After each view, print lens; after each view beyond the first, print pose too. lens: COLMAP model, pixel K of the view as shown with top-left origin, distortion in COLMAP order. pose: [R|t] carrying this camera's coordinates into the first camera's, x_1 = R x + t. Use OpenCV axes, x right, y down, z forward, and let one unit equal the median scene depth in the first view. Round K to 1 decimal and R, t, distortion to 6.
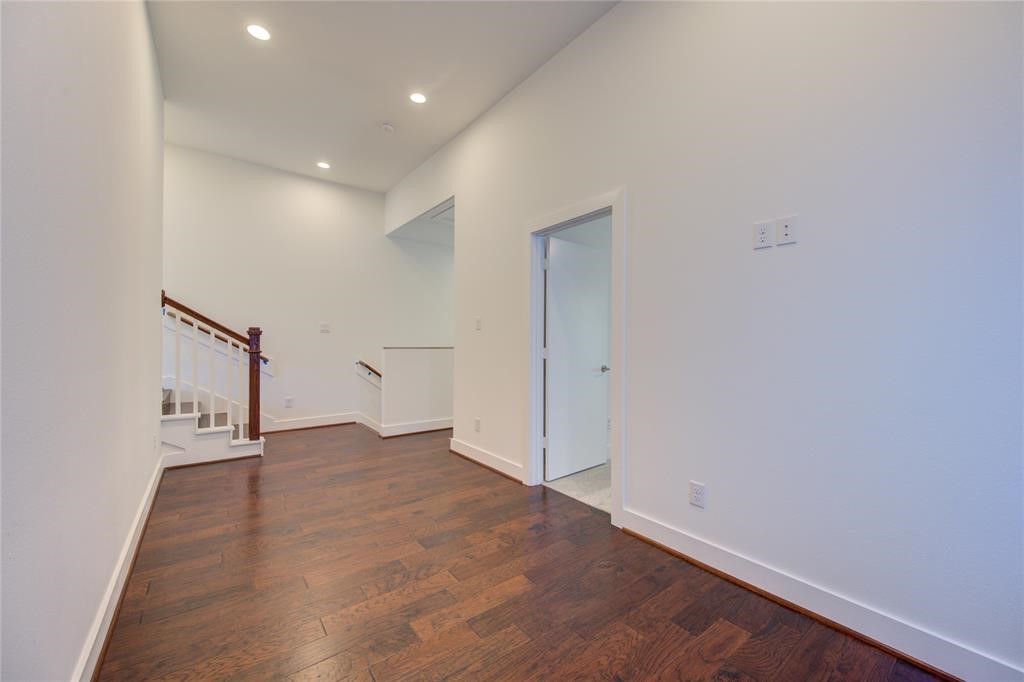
lens RADIAL K [[405.0, 0, 519.1], [0, 405.0, 345.7], [0, 0, 1]] dist [-0.000717, -0.000104]
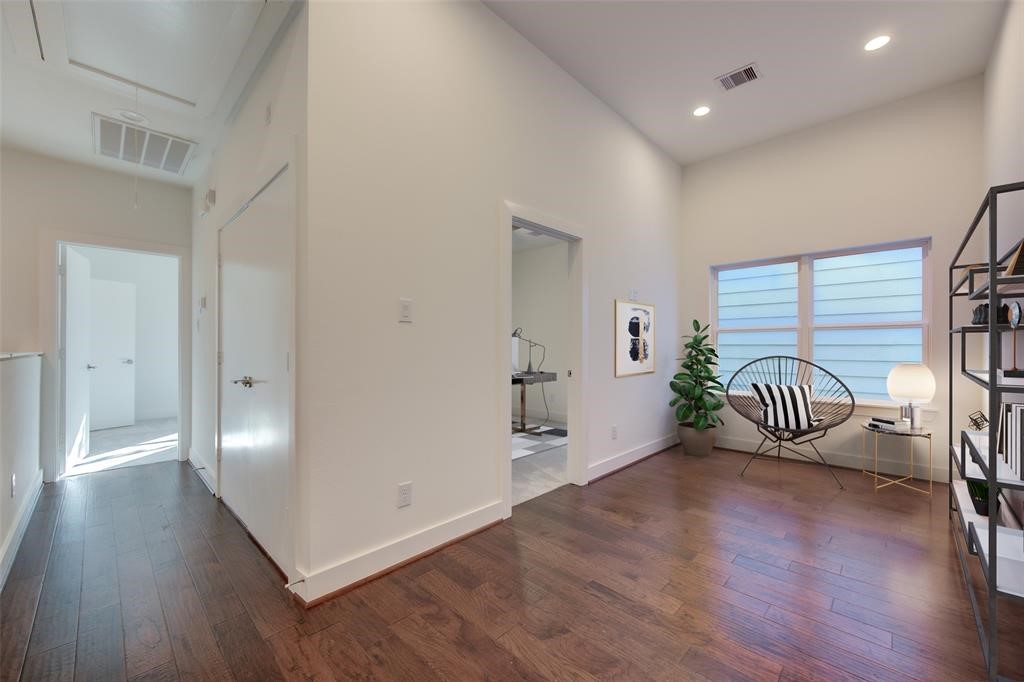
lens RADIAL K [[405.0, 0, 519.1], [0, 405.0, 345.7], [0, 0, 1]] dist [-0.000717, -0.000104]
pose [[-0.158670, 0.000067, 0.987332, -0.877426], [0.018249, 0.999829, 0.002864, -0.006566], [-0.987163, 0.018472, -0.158644, 1.223909]]
